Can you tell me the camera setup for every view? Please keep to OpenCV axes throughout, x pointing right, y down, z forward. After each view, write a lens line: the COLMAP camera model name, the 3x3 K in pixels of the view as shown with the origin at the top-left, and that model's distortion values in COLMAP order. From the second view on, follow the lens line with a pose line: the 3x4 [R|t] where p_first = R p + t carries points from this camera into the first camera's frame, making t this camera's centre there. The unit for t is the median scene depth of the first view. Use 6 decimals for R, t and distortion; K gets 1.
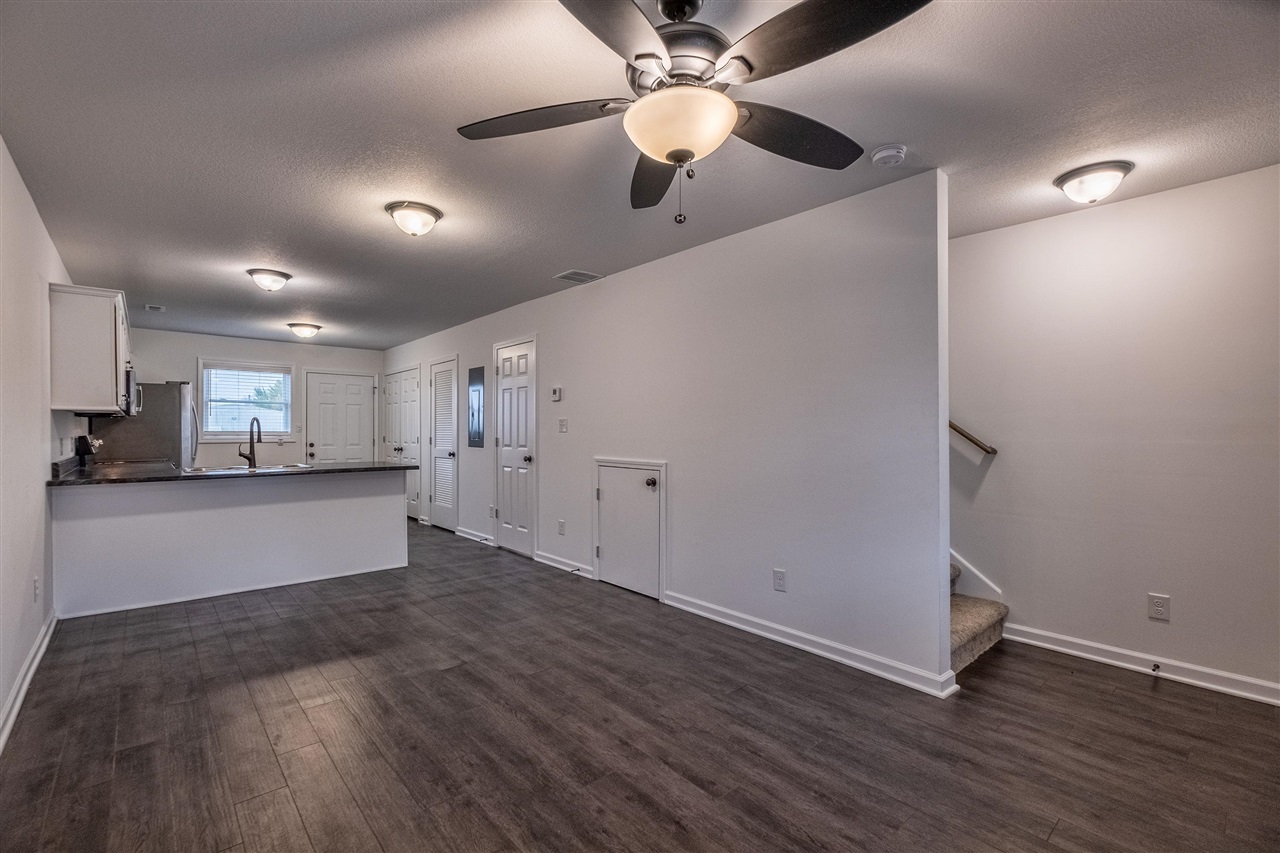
lens RADIAL K [[556.4, 0, 620.1], [0, 556.4, 429.2], [0, 0, 1]] dist [-0.000352, 0.000134]
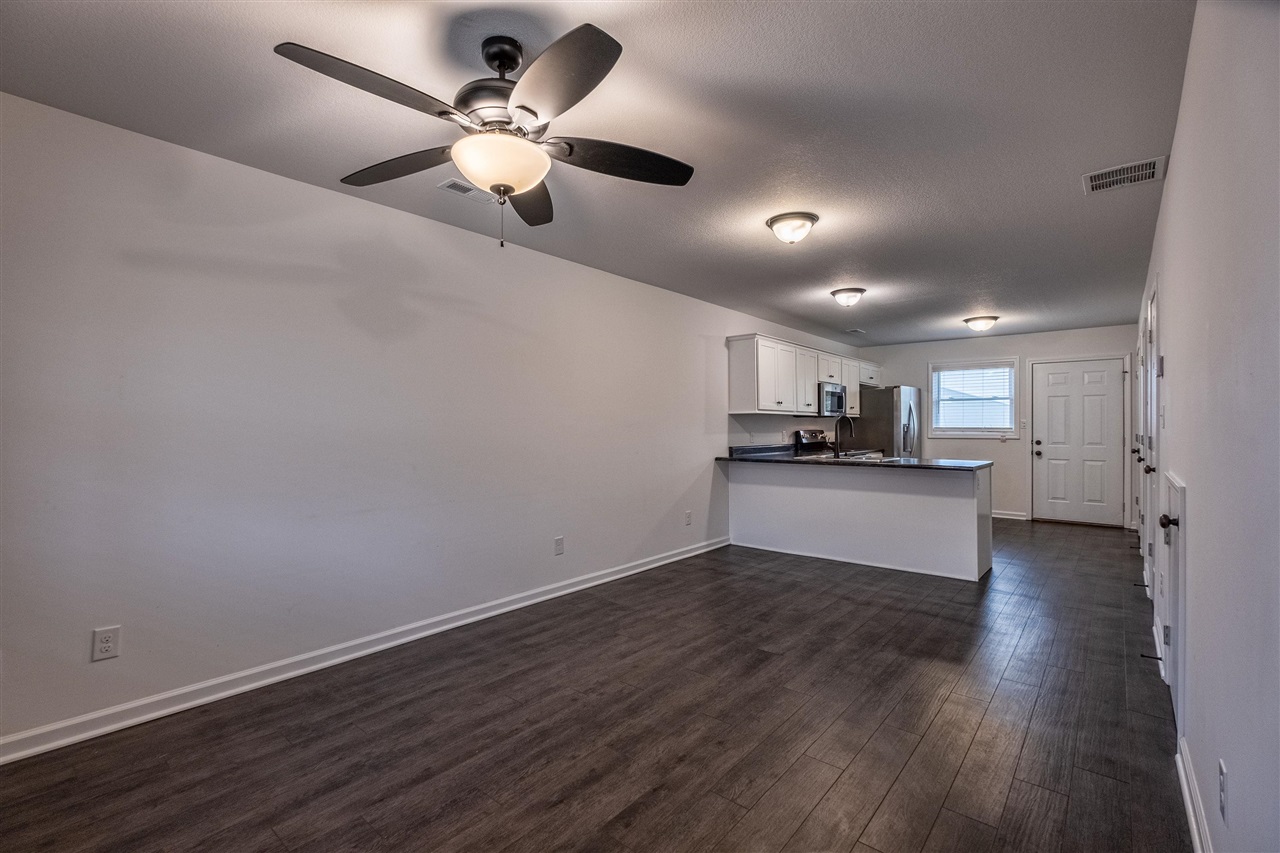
lens RADIAL K [[559.0, 0, 637.2], [0, 559.0, 425.2], [0, 0, 1]] dist [0.000152, 0.000333]
pose [[0.172886, -0.004761, -0.984930, 0.328294], [0.003632, 0.999985, -0.004197, 0.001917], [0.984935, -0.002852, 0.172900, 0.271308]]
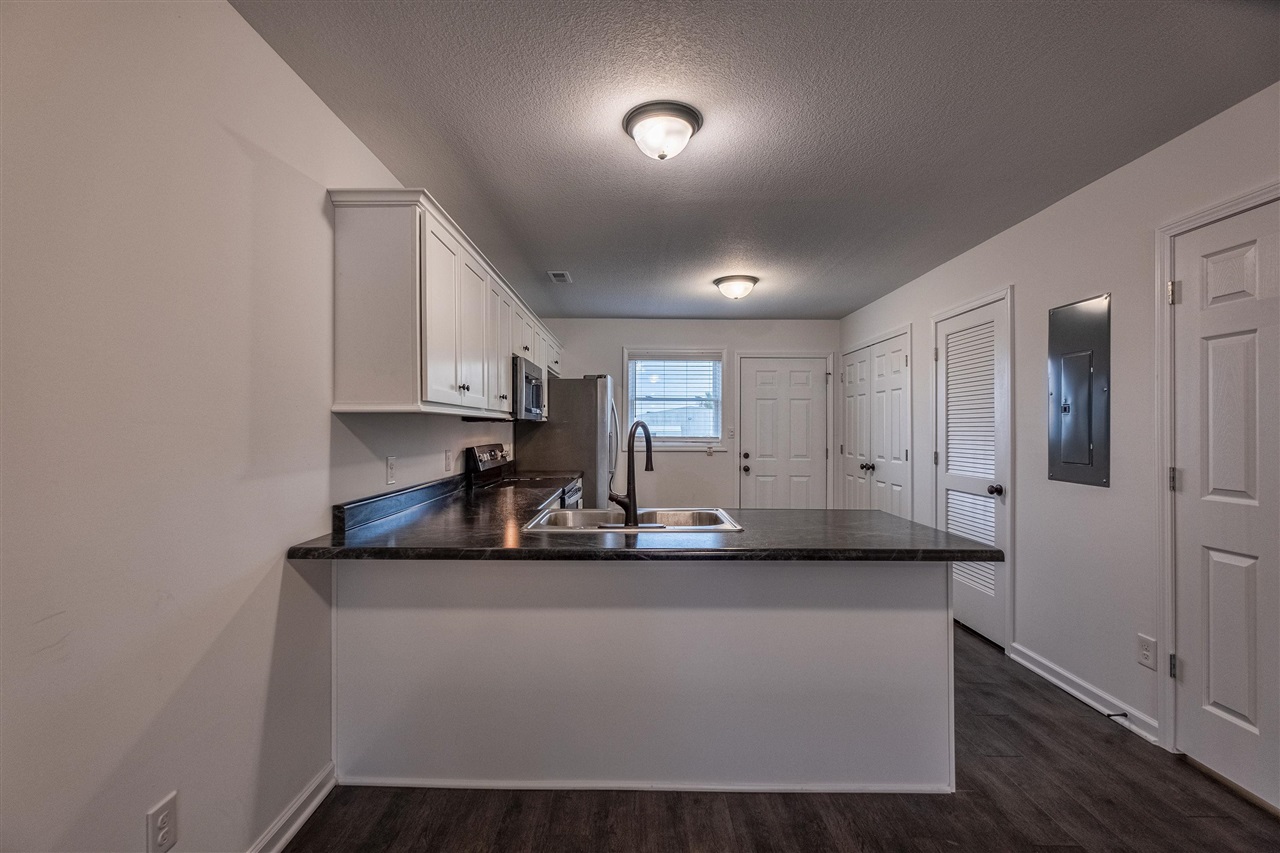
lens RADIAL K [[574.8, 0, 631.5], [0, 574.8, 425.8], [0, 0, 1]] dist [-0.001213, -0.000026]
pose [[0.759247, -0.001943, -0.650800, -0.243831], [-0.000462, 0.999994, -0.003524, -0.011647], [0.650803, 0.002977, 0.759241, 0.451916]]
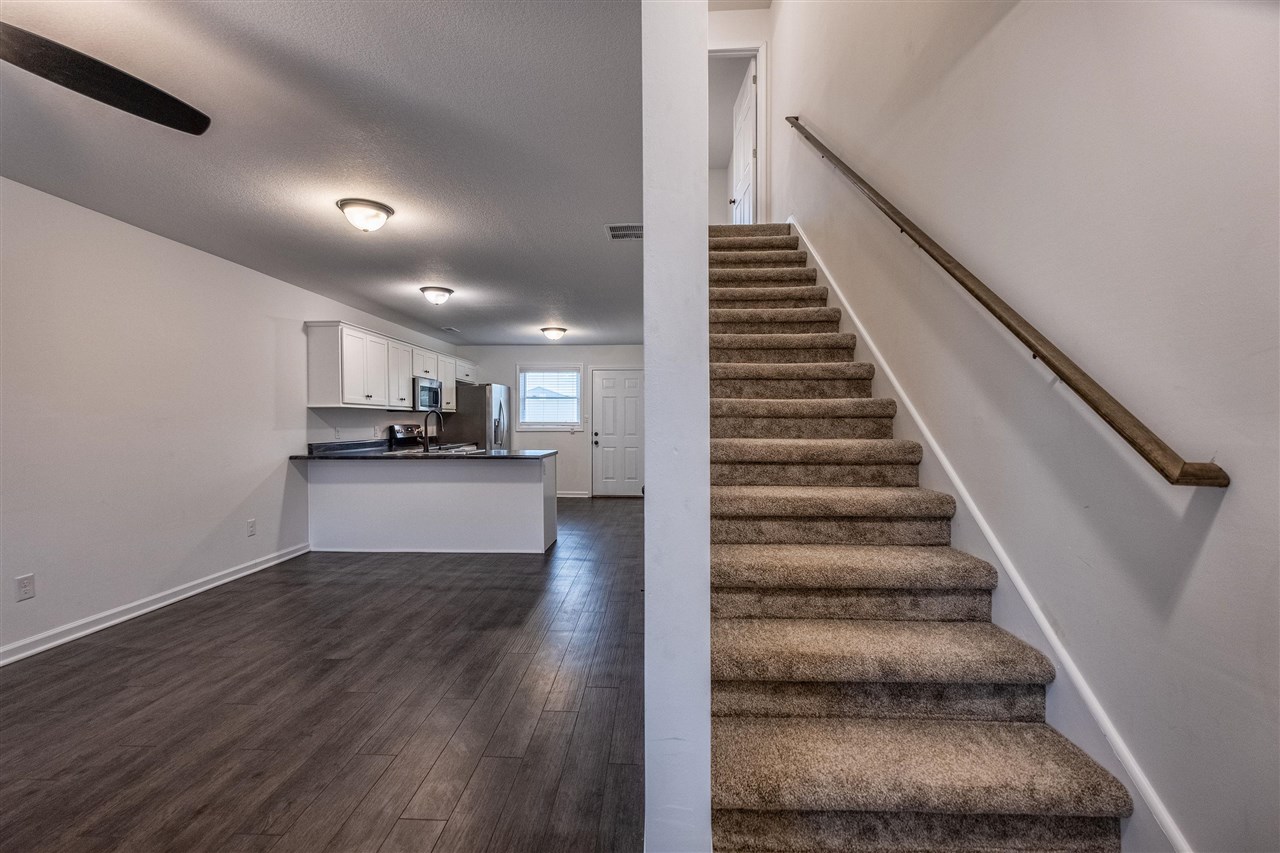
lens RADIAL K [[554.1, 0, 622.8], [0, 554.1, 425.8], [0, 0, 1]] dist [0.000436, -0.000132]
pose [[0.732802, 0.003052, -0.680435, 0.352015], [0.004428, 0.999947, 0.009254, 0.002109], [0.680427, -0.009794, 0.732750, 0.296268]]
